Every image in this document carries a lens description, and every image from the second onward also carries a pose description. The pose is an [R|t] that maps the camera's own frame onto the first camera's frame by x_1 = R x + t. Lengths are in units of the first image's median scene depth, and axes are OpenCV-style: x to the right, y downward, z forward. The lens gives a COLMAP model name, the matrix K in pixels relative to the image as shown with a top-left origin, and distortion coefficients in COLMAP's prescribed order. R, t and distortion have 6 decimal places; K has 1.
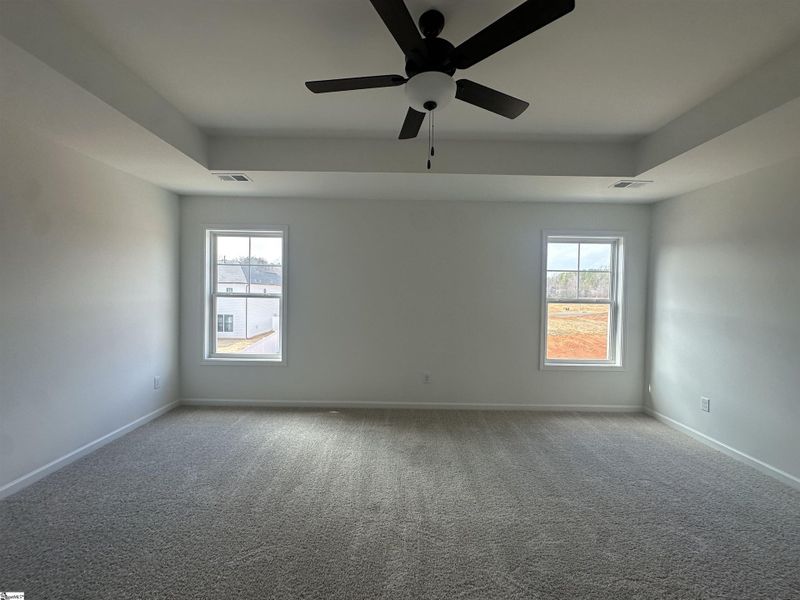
lens RADIAL K [[317.9, 0, 400.0], [0, 317.9, 299.6], [0, 0, 1]] dist [-0.002176, -0.000183]
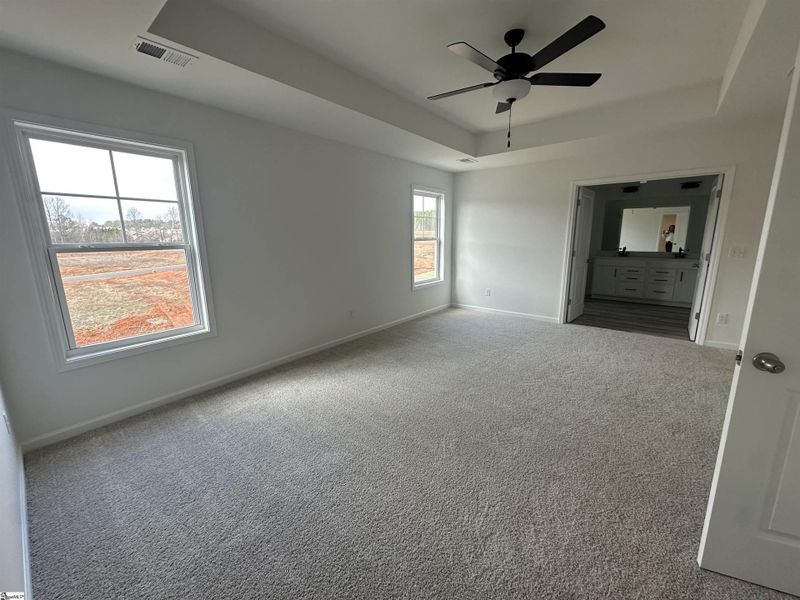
lens RADIAL K [[317.9, 0, 399.0], [0, 317.9, 301.0], [0, 0, 1]] dist [-0.002176, -0.000183]
pose [[0.638114, -0.179751, 0.748666, -0.642780], [0.040779, 0.978892, 0.200269, -0.013291], [-0.768862, -0.097264, 0.631974, 0.170492]]
